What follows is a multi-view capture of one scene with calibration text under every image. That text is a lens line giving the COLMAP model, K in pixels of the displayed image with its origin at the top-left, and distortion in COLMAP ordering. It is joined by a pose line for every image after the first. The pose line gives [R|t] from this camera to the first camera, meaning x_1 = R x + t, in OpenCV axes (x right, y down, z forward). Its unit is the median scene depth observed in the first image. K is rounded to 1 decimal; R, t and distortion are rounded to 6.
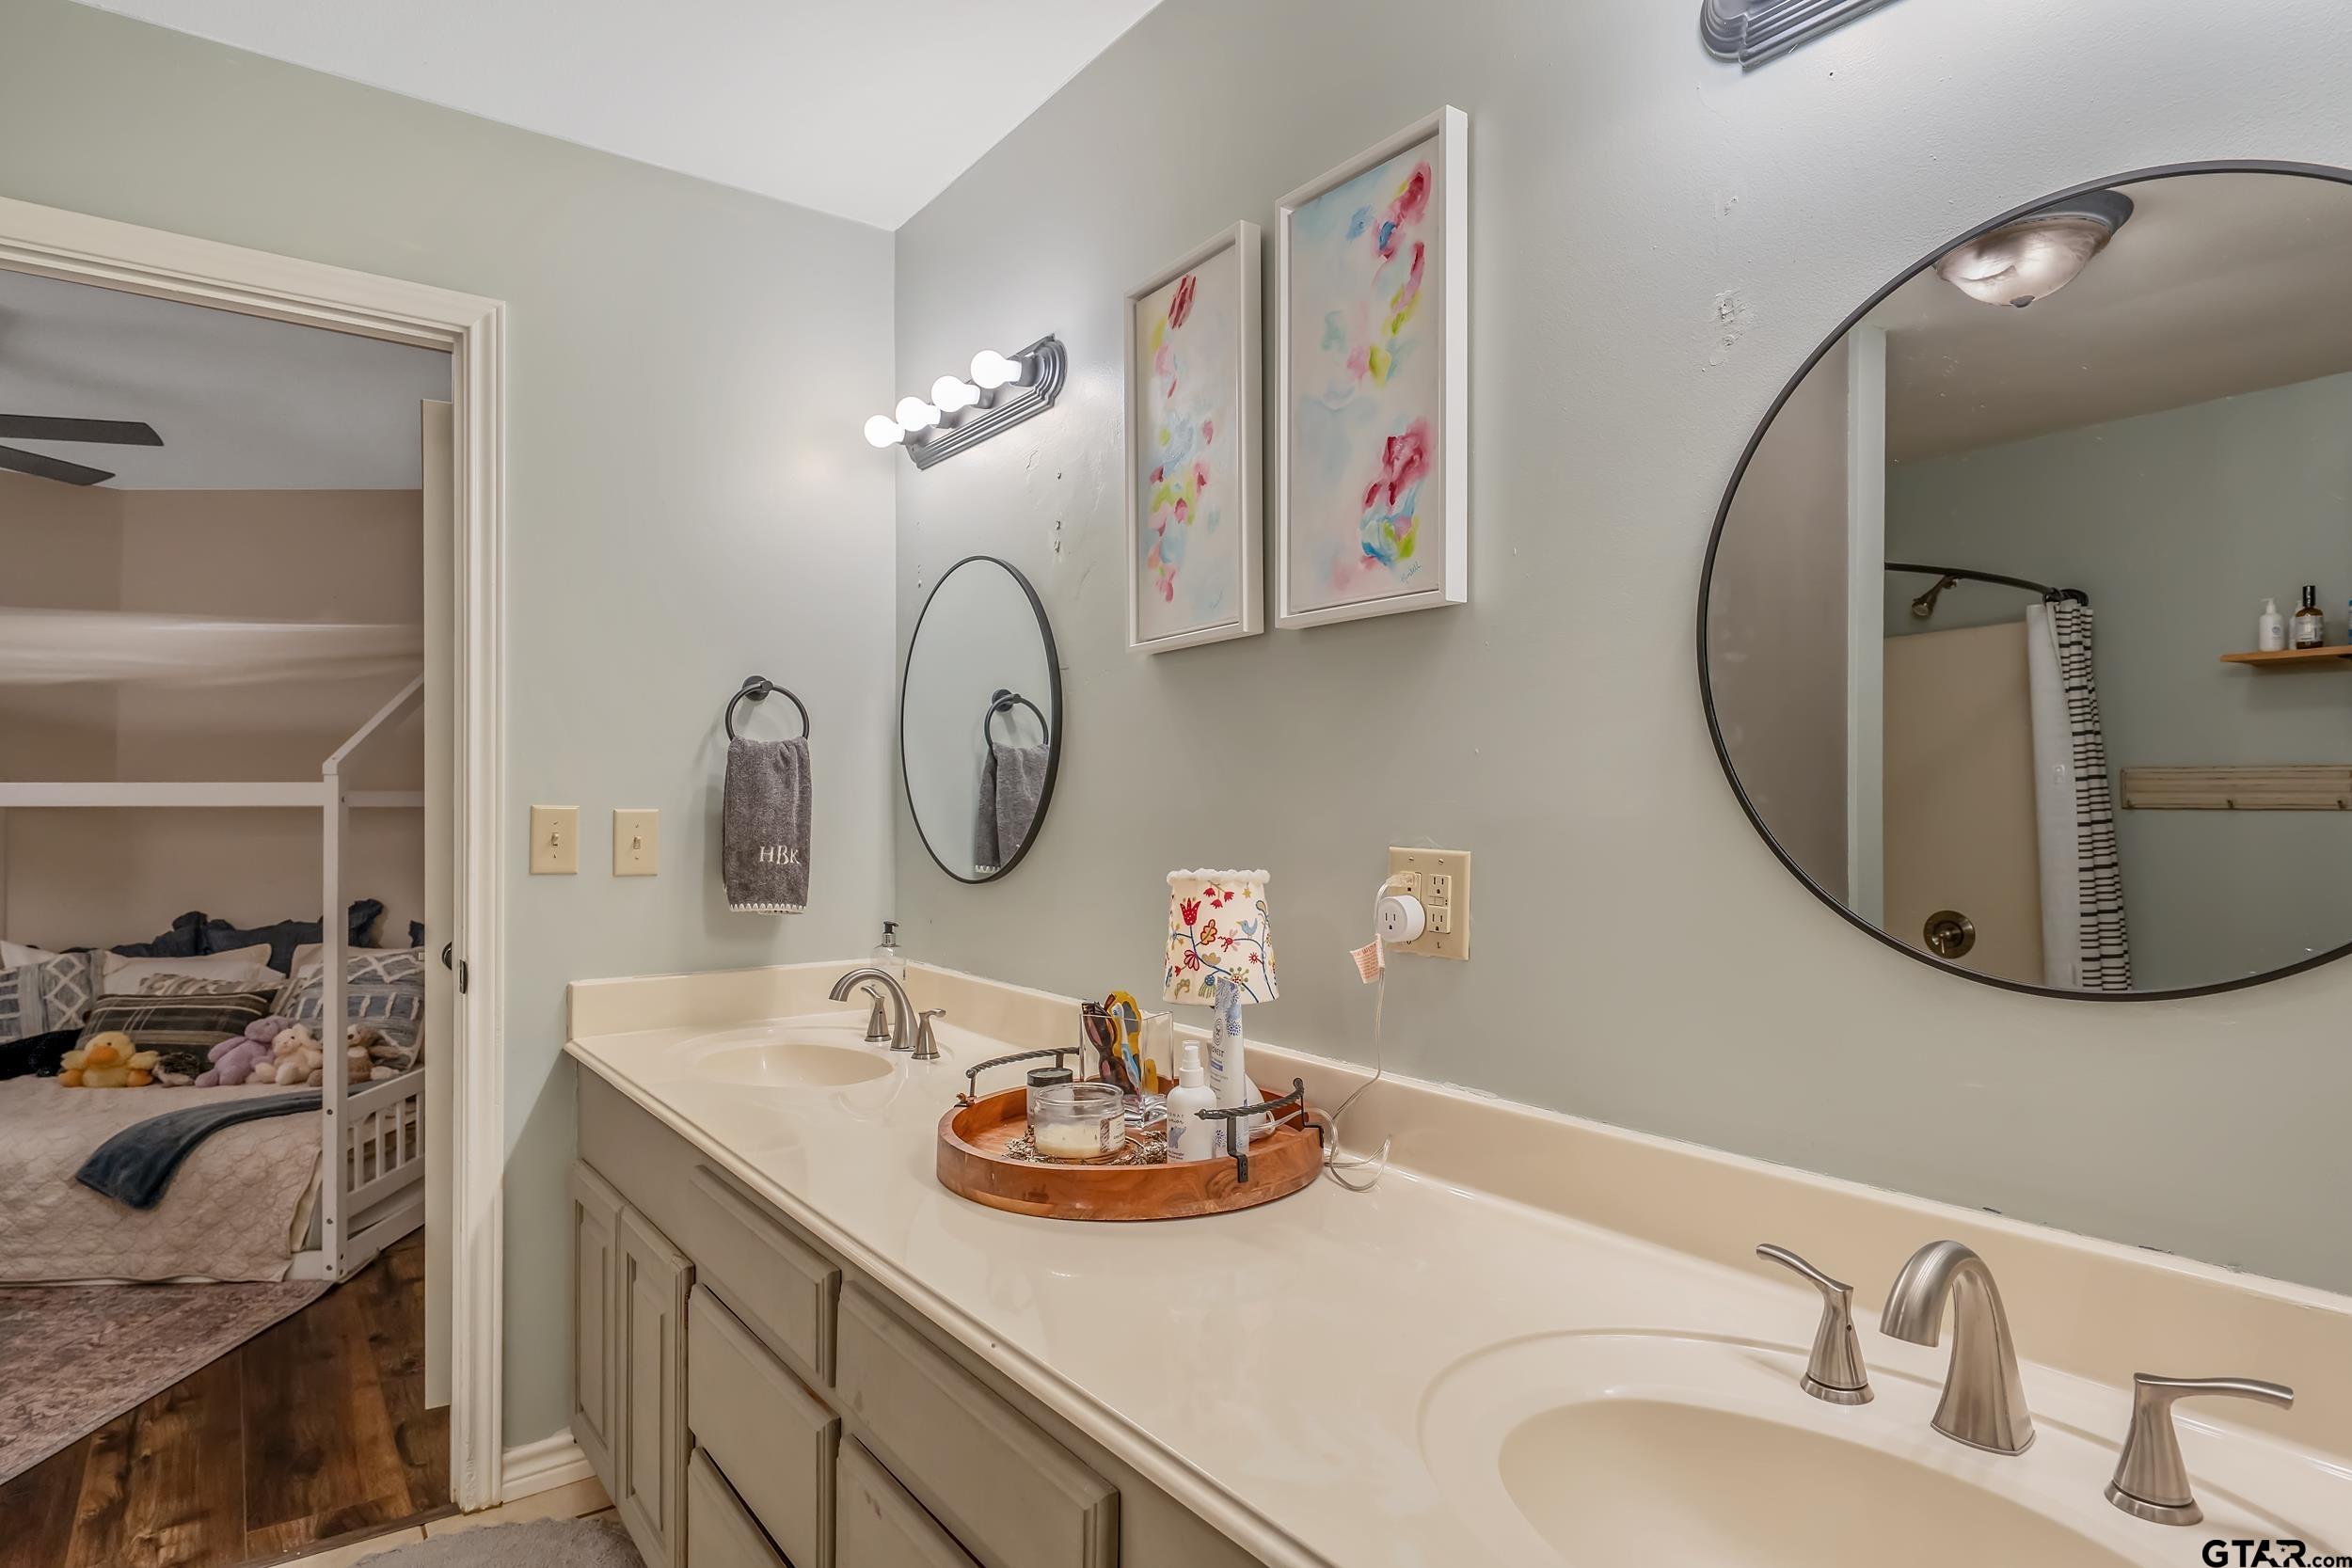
lens RADIAL K [[1313.0, 0, 1178.4], [0, 1313.0, 788.4], [0, 0, 1]] dist [-0.003921, -0.000701]
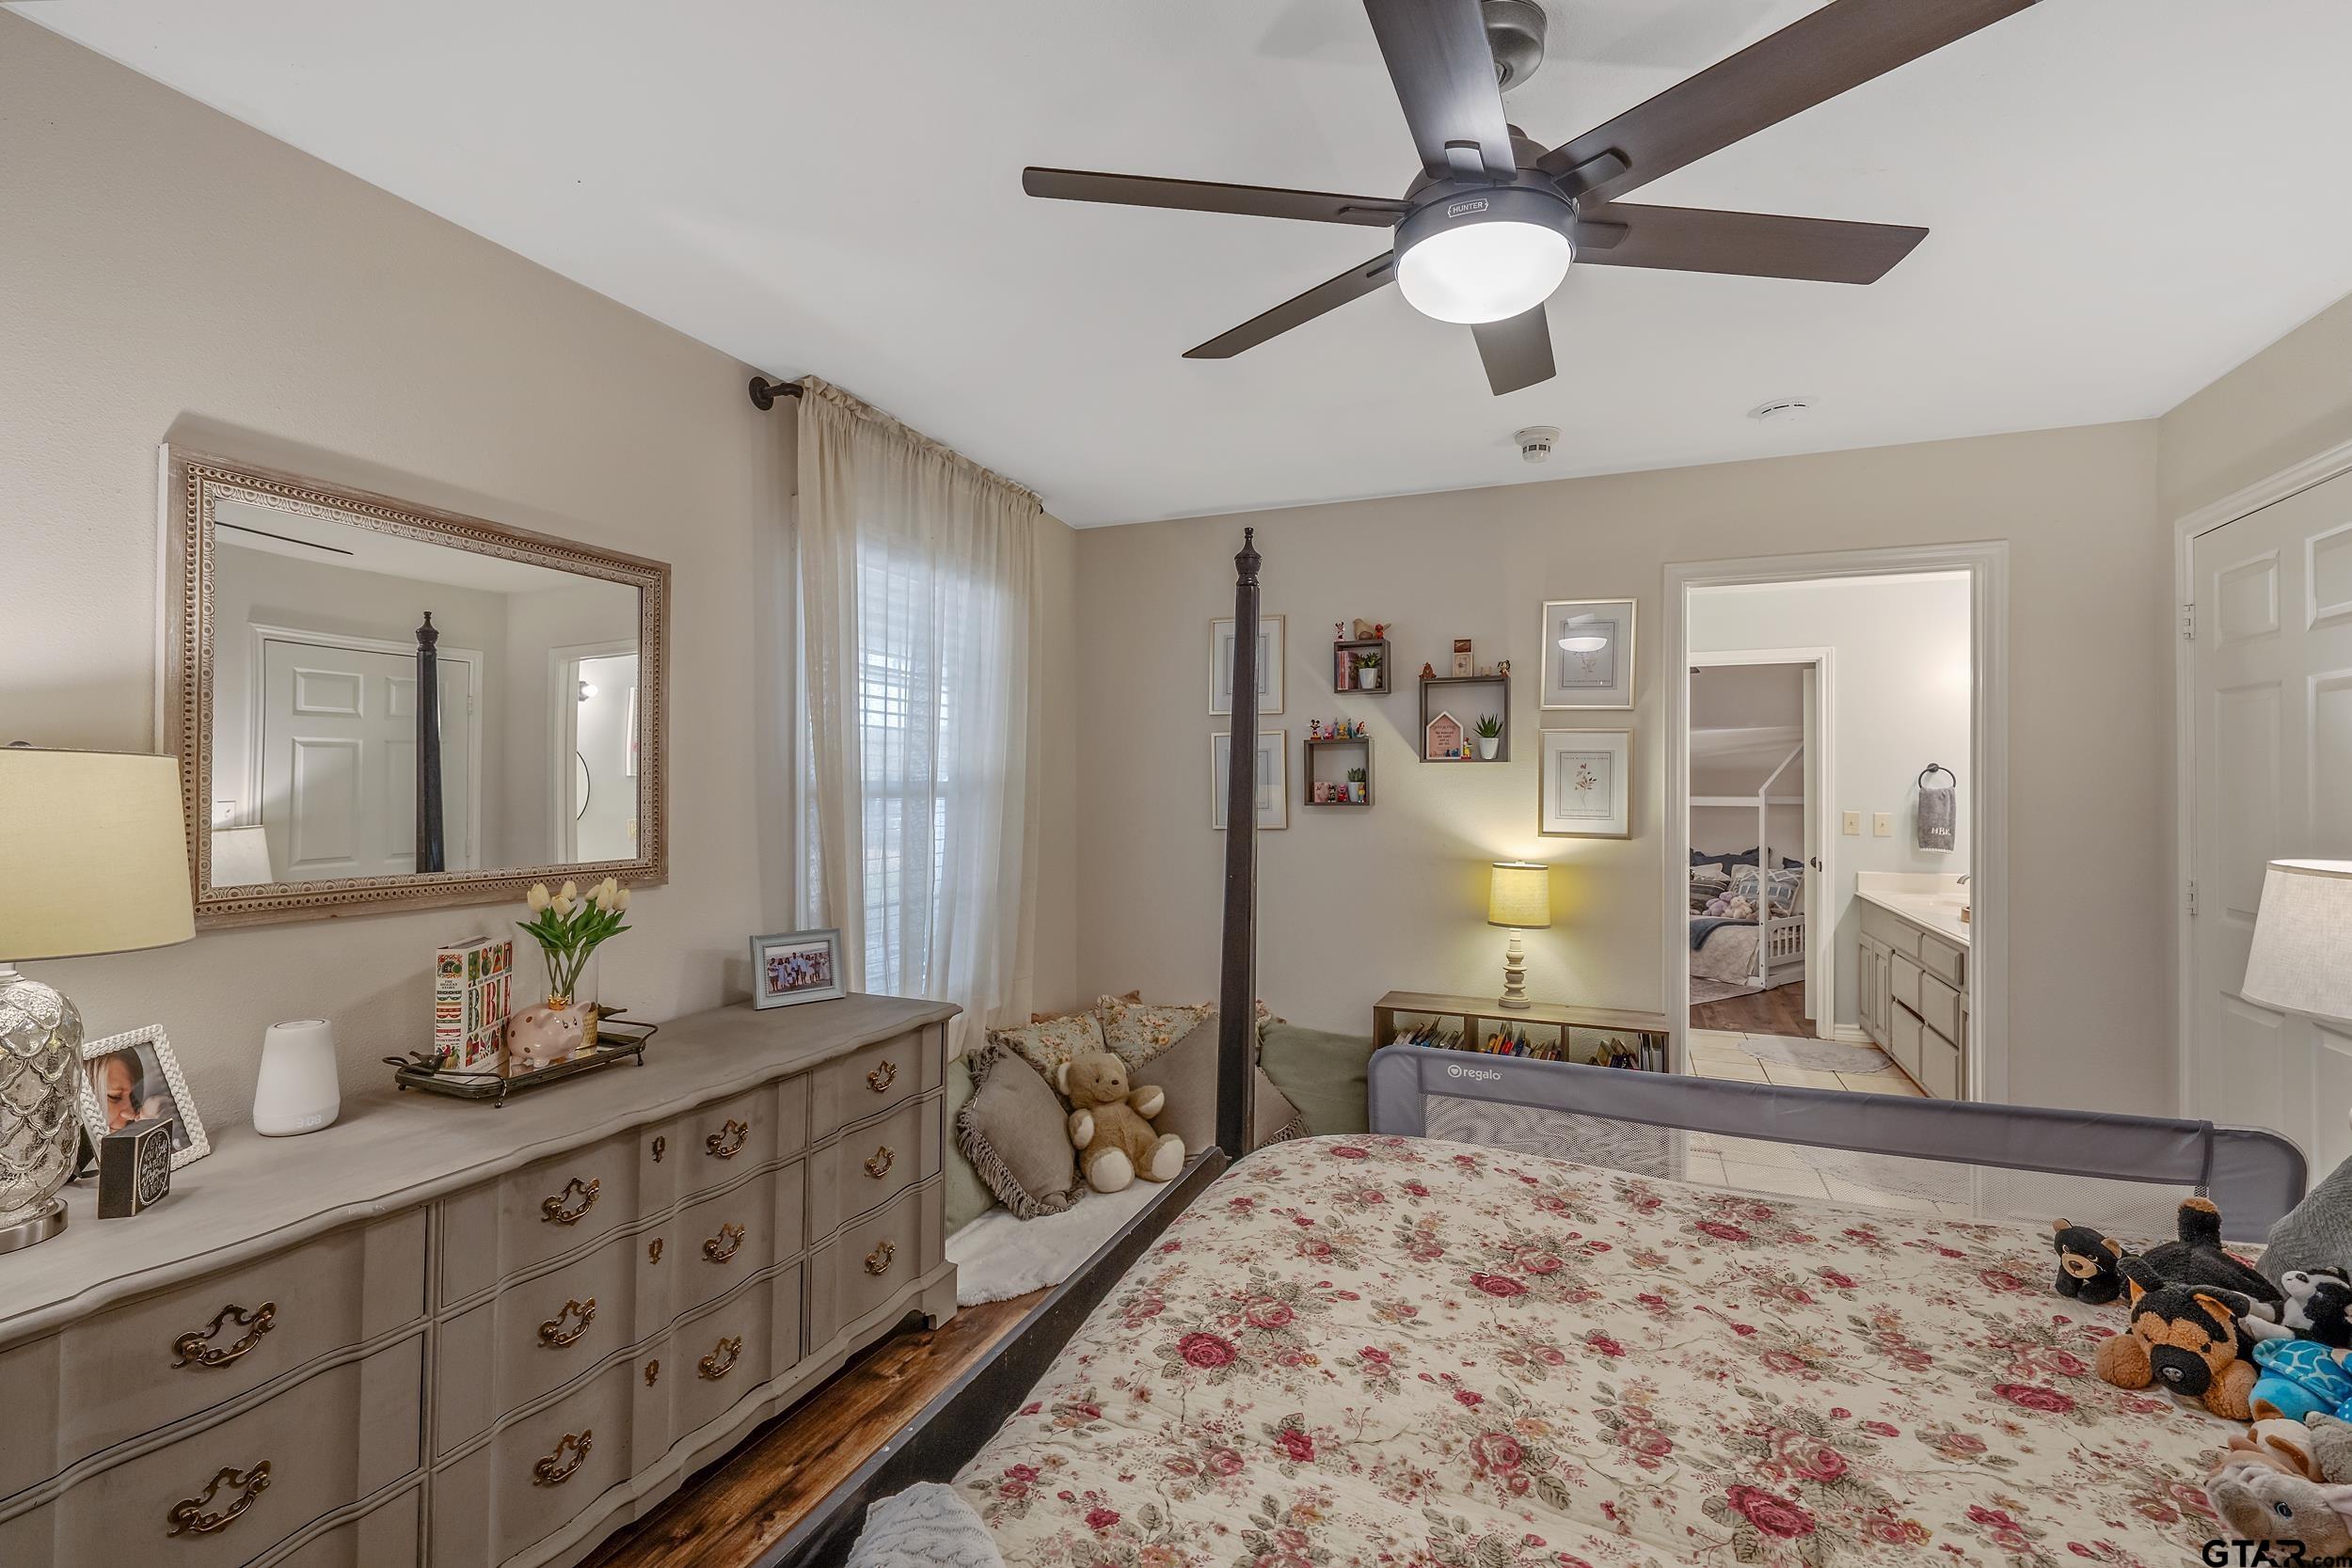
lens RADIAL K [[1039.6, 0, 1177.1], [0, 1039.6, 774.4], [0, 0, 1]] dist [-0.000874, 0.000211]
pose [[0.513245, -0.006207, -0.858220, 0.546288], [0.008075, 0.999965, -0.002404, -0.055569], [0.858204, -0.005696, 0.513277, -1.089963]]
